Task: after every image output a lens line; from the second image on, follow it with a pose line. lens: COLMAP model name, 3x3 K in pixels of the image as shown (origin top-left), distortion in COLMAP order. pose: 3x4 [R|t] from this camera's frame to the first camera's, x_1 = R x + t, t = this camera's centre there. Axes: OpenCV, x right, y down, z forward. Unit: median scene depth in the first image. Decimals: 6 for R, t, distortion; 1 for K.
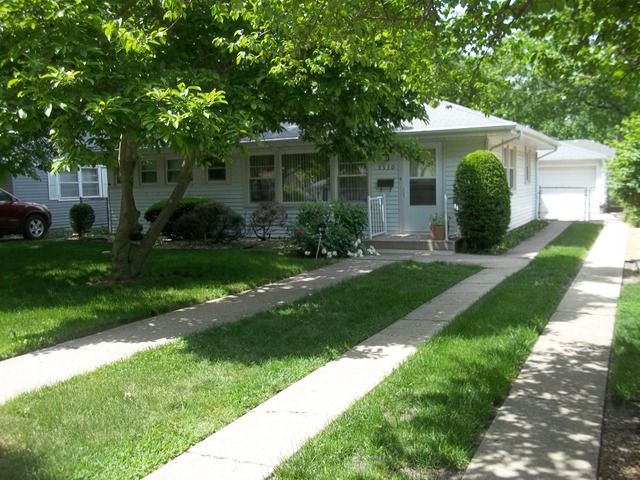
lens RADIAL K [[618.9, 0, 320.0], [0, 618.9, 237.7], [0, 0, 1]] dist [0.001378, 0.030282]
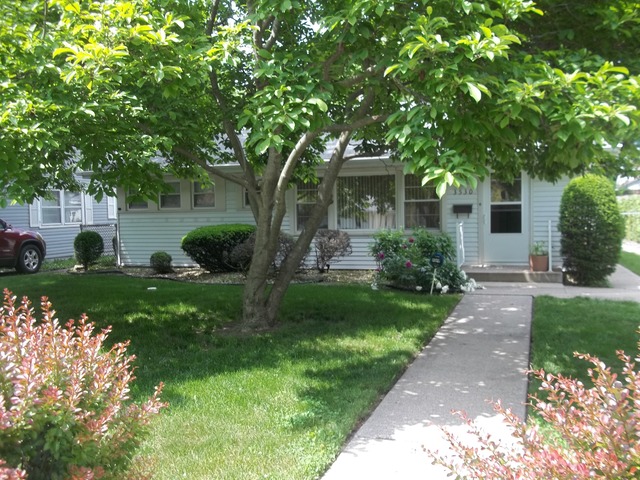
lens RADIAL K [[618.9, 0, 320.0], [0, 618.9, 237.7], [0, 0, 1]] dist [0.001378, 0.030282]
pose [[0.990604, -0.000423, 0.136762, -0.227447], [0.006514, 0.999006, -0.044091, -0.006801], [-0.136608, 0.044568, 0.989622, 0.128347]]
